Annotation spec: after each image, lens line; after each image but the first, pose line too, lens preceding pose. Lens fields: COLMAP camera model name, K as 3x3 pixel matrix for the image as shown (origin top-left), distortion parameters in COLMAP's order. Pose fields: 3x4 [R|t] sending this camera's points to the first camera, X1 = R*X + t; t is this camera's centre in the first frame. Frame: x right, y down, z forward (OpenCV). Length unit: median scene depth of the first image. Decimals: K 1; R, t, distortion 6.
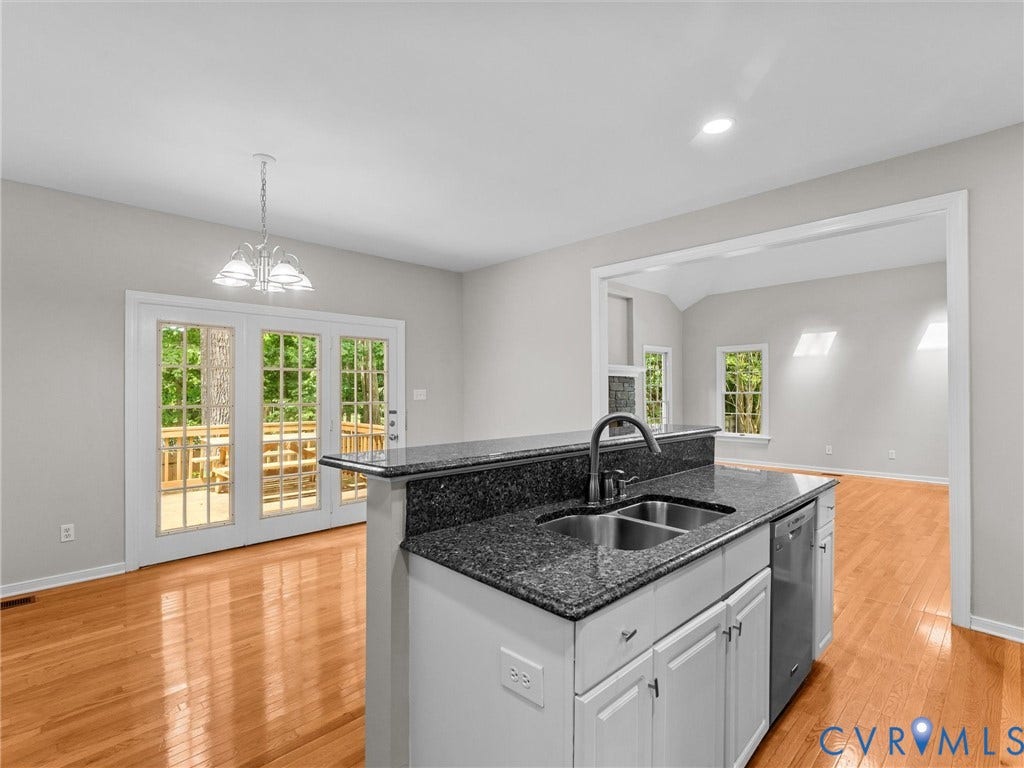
lens RADIAL K [[473.9, 0, 507.1], [0, 473.9, 386.2], [0, 0, 1]] dist [-0.004185, -0.000491]
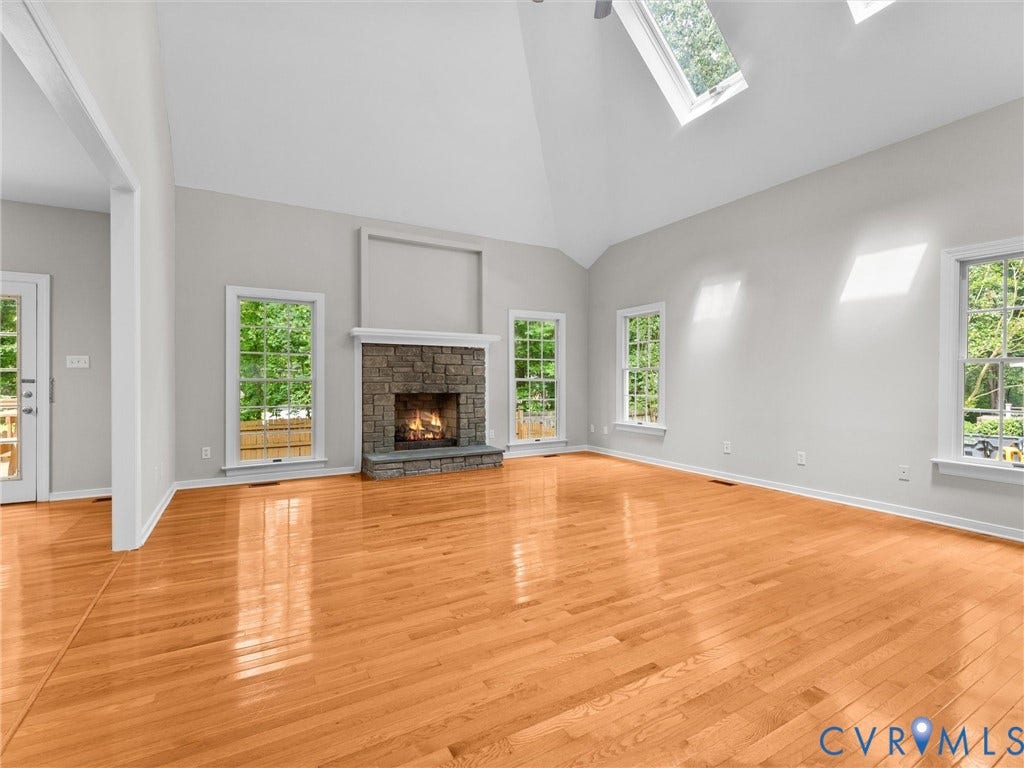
lens RADIAL K [[462.5, 0, 509.5], [0, 462.5, 376.0], [0, 0, 1]] dist [0.010731, -0.000042]
pose [[0.973417, 0.003415, -0.229013, 0.493231], [-0.002323, 0.999985, 0.005036, 0.024369], [0.229027, -0.004370, 0.973410, 0.236644]]
